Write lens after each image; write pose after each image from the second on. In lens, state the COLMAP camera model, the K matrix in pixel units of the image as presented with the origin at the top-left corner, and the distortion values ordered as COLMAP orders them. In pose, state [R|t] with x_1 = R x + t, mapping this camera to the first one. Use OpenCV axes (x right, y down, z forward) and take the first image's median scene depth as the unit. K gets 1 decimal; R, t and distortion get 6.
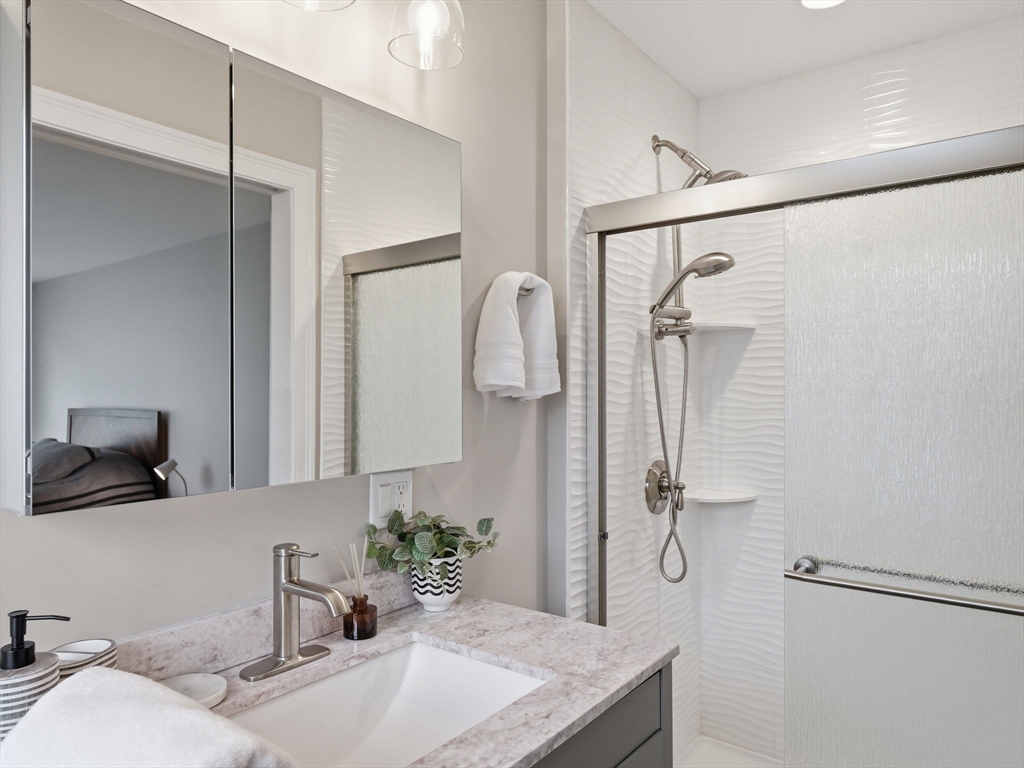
lens RADIAL K [[686.1, 0, 517.7], [0, 686.1, 381.8], [0, 0, 1]] dist [0.011666, -0.005751]
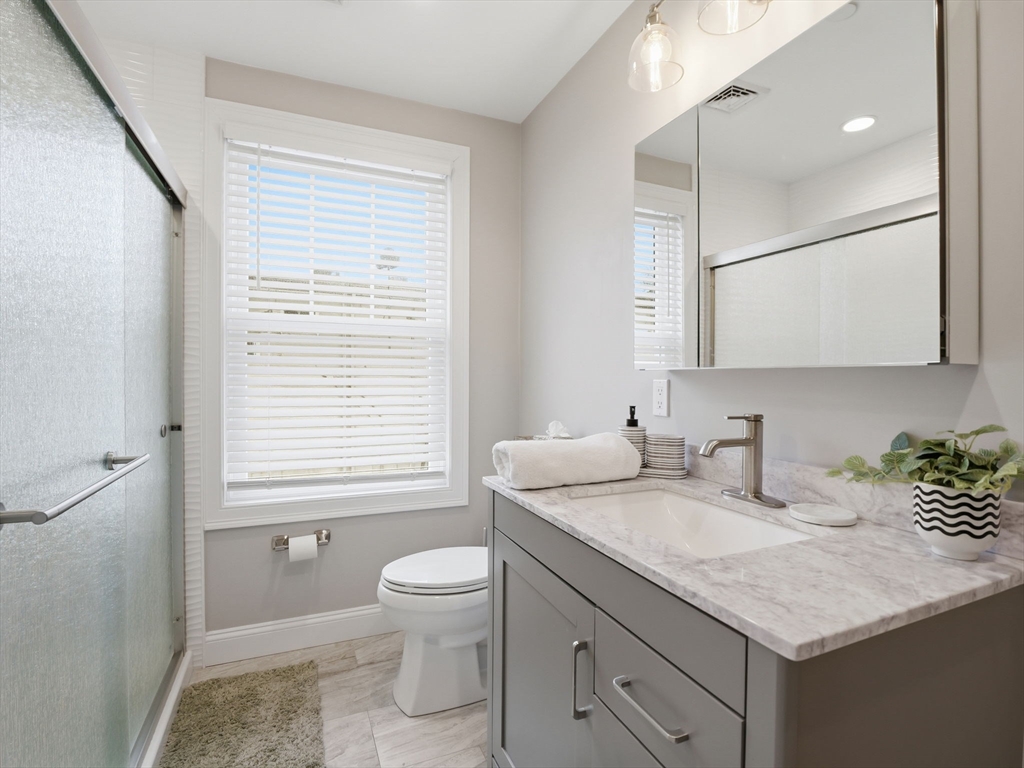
lens RADIAL K [[499.1, 0, 513.7], [0, 499.1, 377.8], [0, 0, 1]] dist [-0.015390, -0.001848]
pose [[-0.481804, 0.011231, -0.876207, 0.568309], [0.011442, 0.999913, 0.006525, 0.108112], [0.876204, -0.006882, -0.481891, 0.769027]]
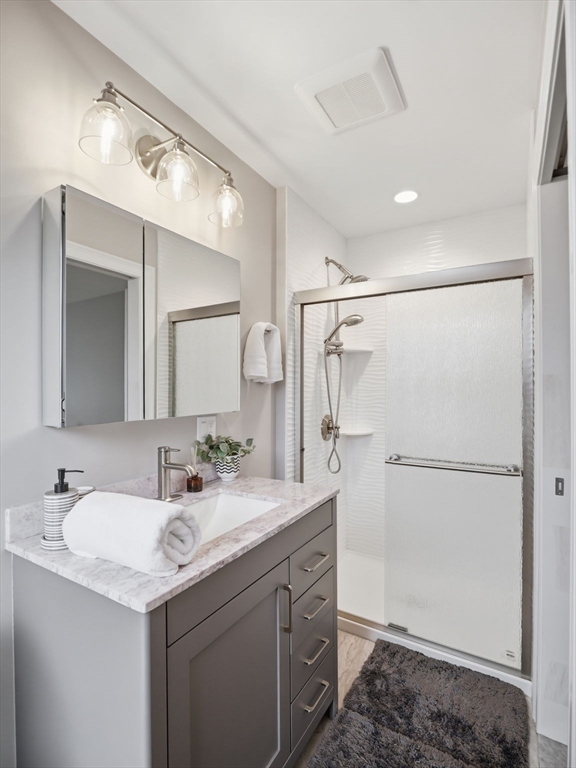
lens RADIAL K [[374.3, 0, 288.2], [0, 374.3, 392.1], [0, 0, 1]] dist [-0.015390, -0.001848]
pose [[0.993869, -0.003377, 0.110510, -0.055186], [0.000341, 0.999622, 0.027478, 0.022551], [-0.110561, -0.027272, 0.993495, -0.156882]]
